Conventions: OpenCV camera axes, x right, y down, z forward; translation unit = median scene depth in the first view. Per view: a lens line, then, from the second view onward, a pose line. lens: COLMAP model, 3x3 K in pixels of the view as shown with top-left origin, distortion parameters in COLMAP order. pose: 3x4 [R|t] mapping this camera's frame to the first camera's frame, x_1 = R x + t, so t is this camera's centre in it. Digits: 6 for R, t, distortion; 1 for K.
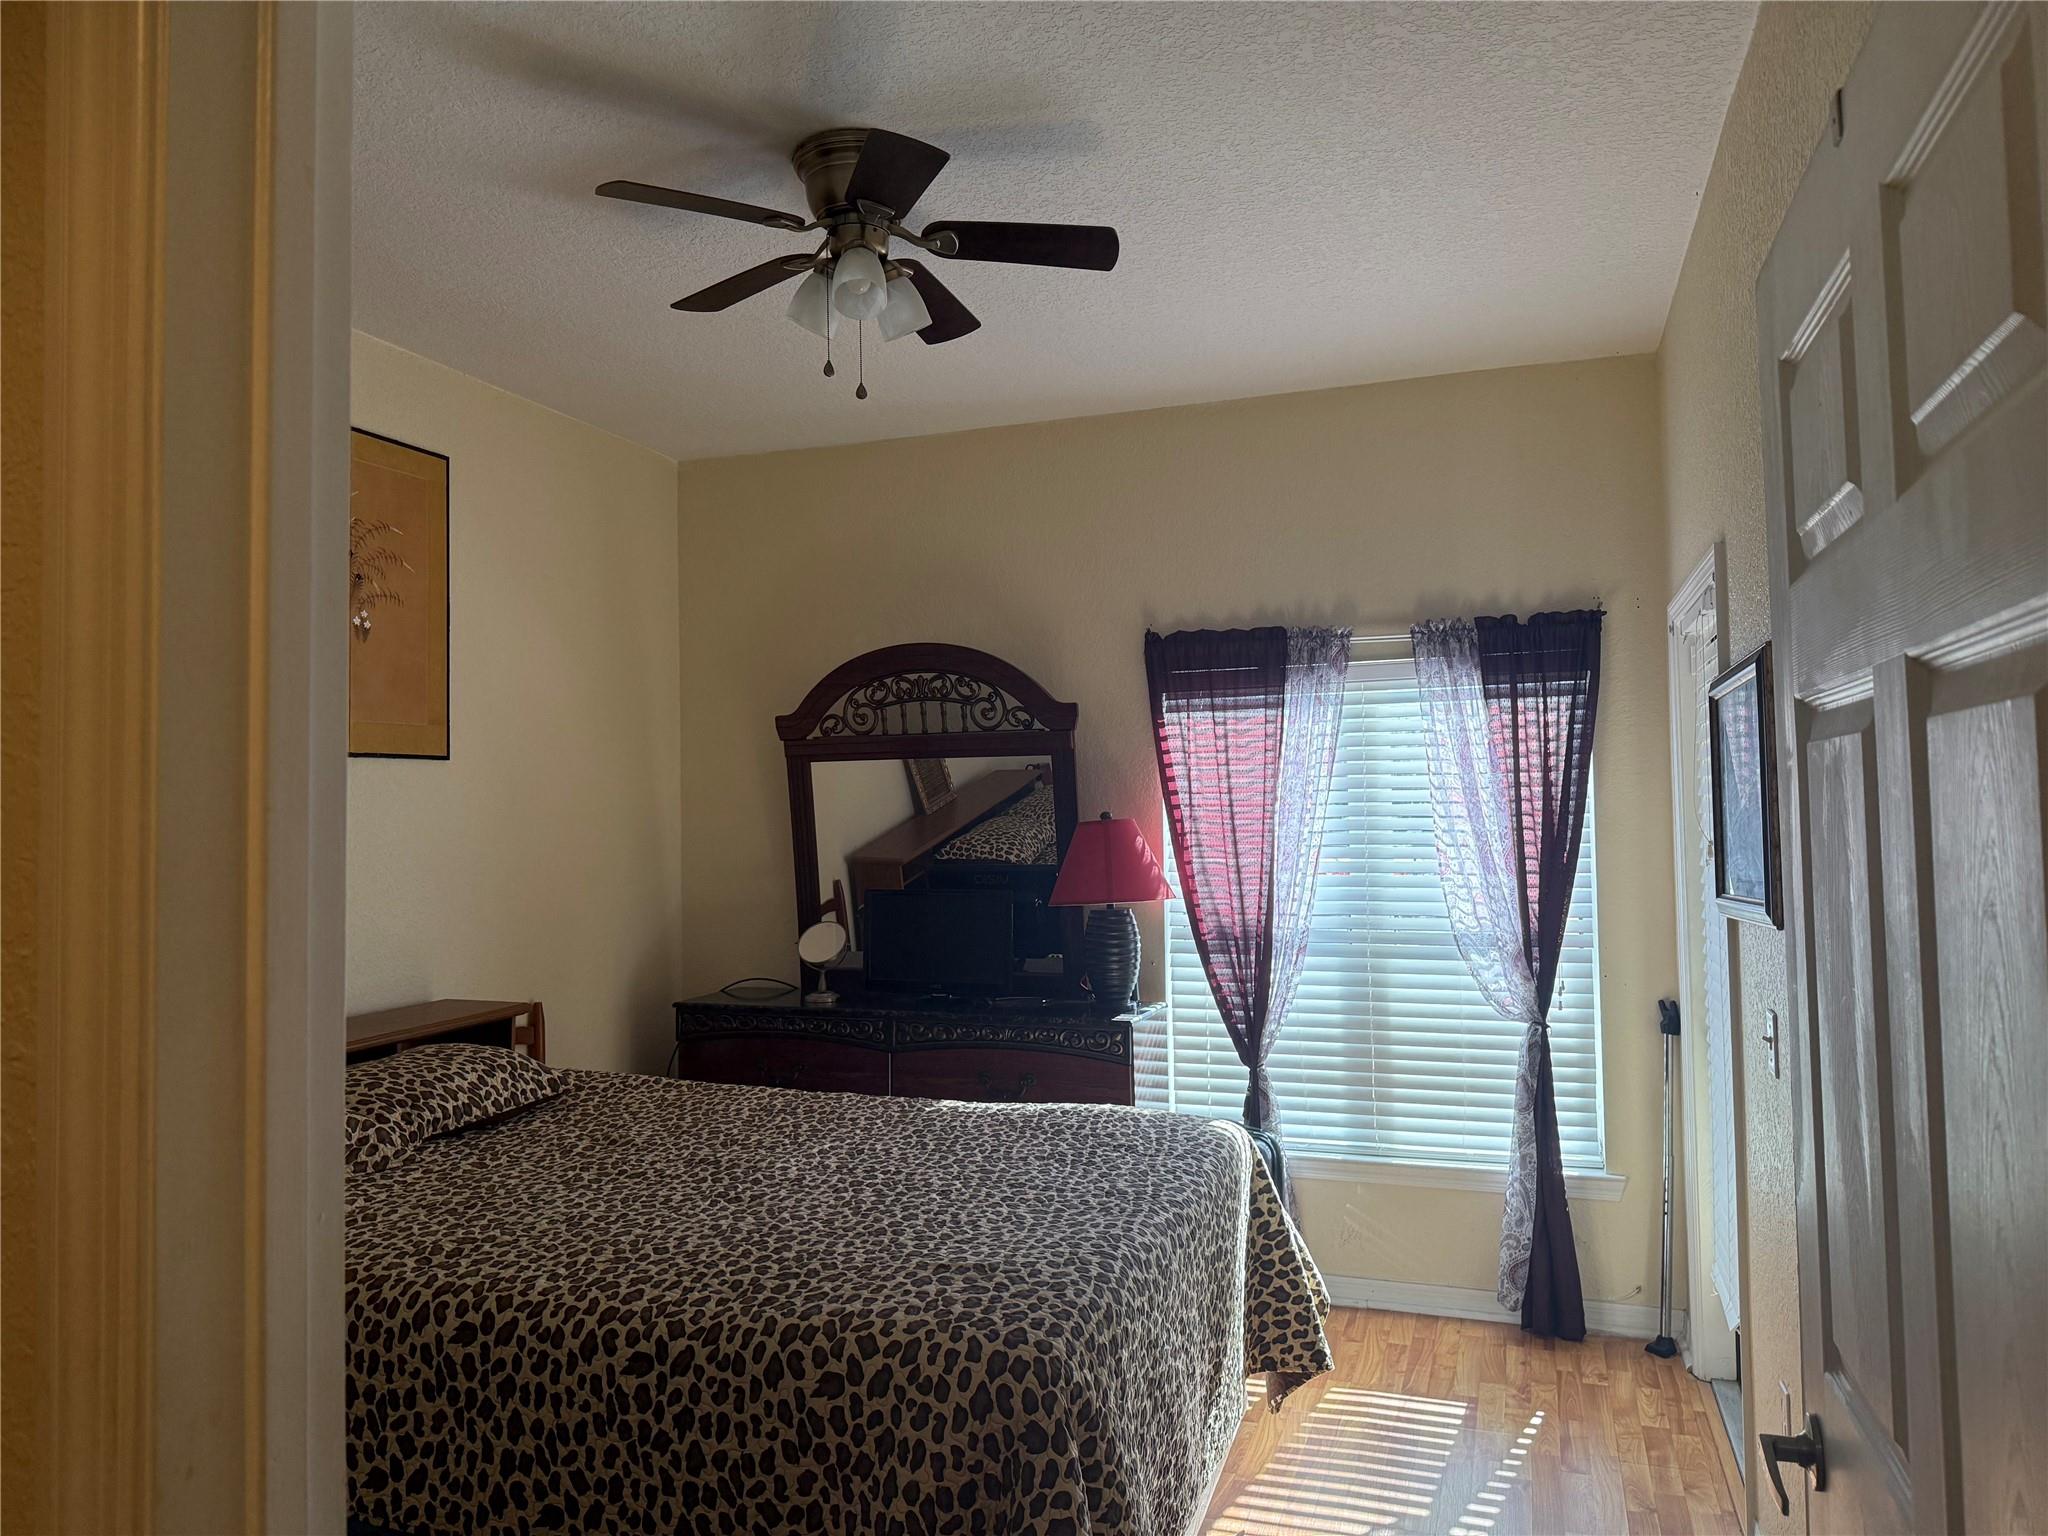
lens RADIAL K [[1402.4, 0, 1010.0], [0, 1402.4, 750.5], [0, 0, 1]] dist [0.037781, -0.045676]
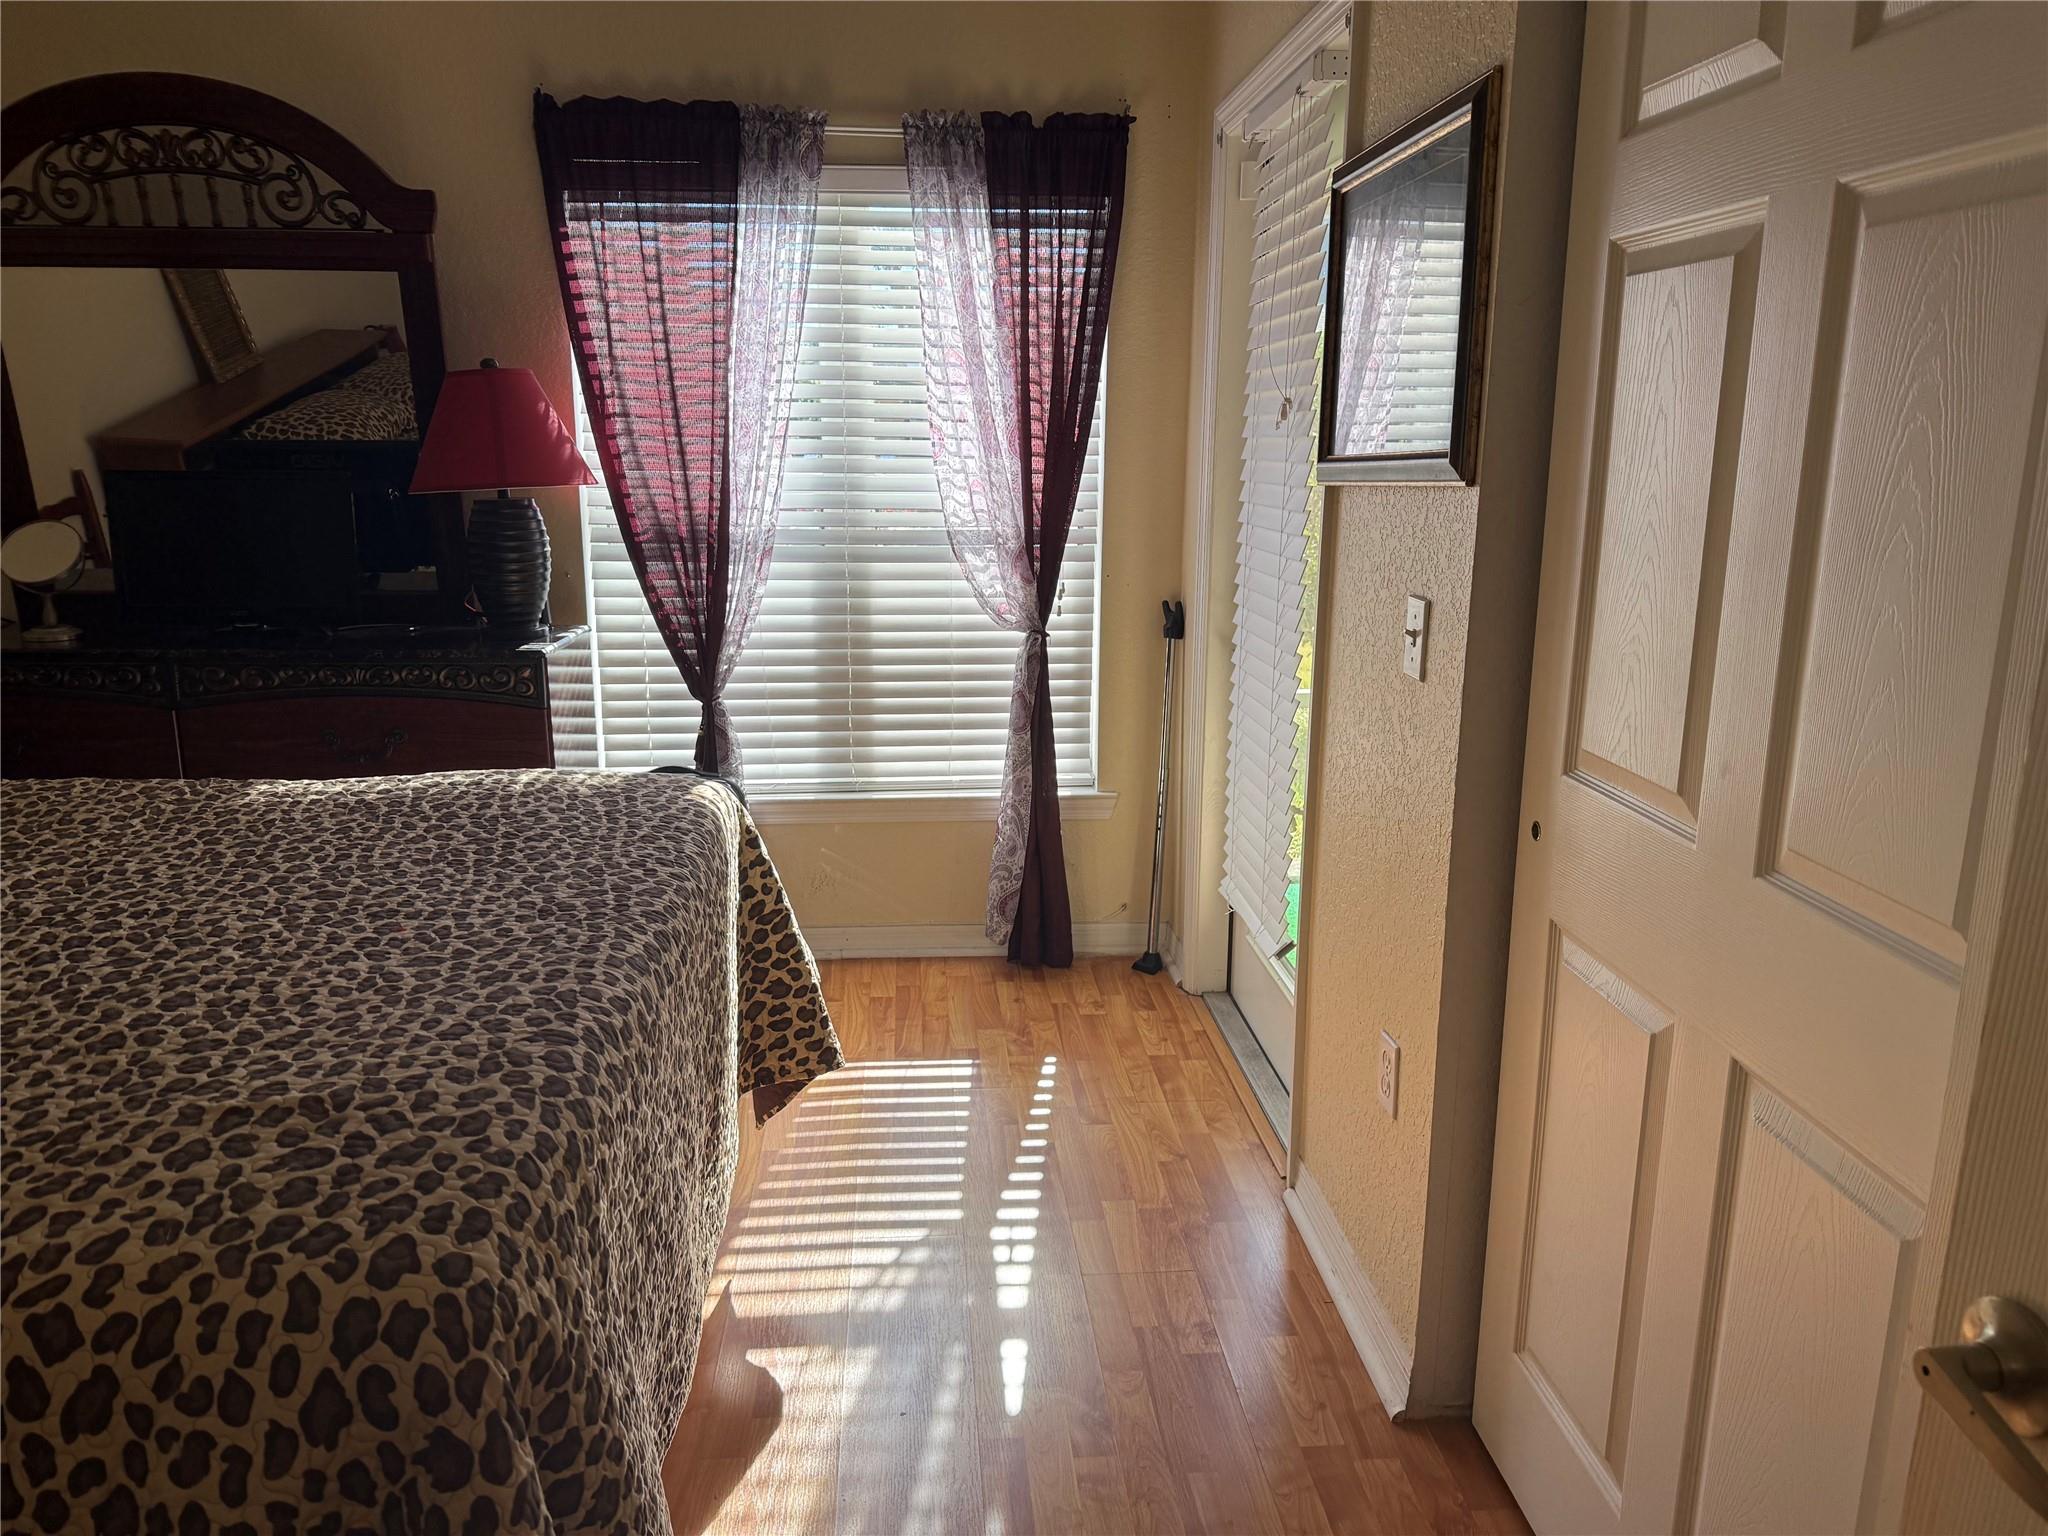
lens RADIAL K [[1440.5, 0, 1025.4], [0, 1440.5, 767.8], [0, 0, 1]] dist [0.062817, -0.076092]
pose [[0.912868, -0.074746, 0.401354, 0.006013], [-0.036465, 0.964240, 0.262512, 0.041587], [-0.406623, -0.254274, 0.877498, 0.204610]]
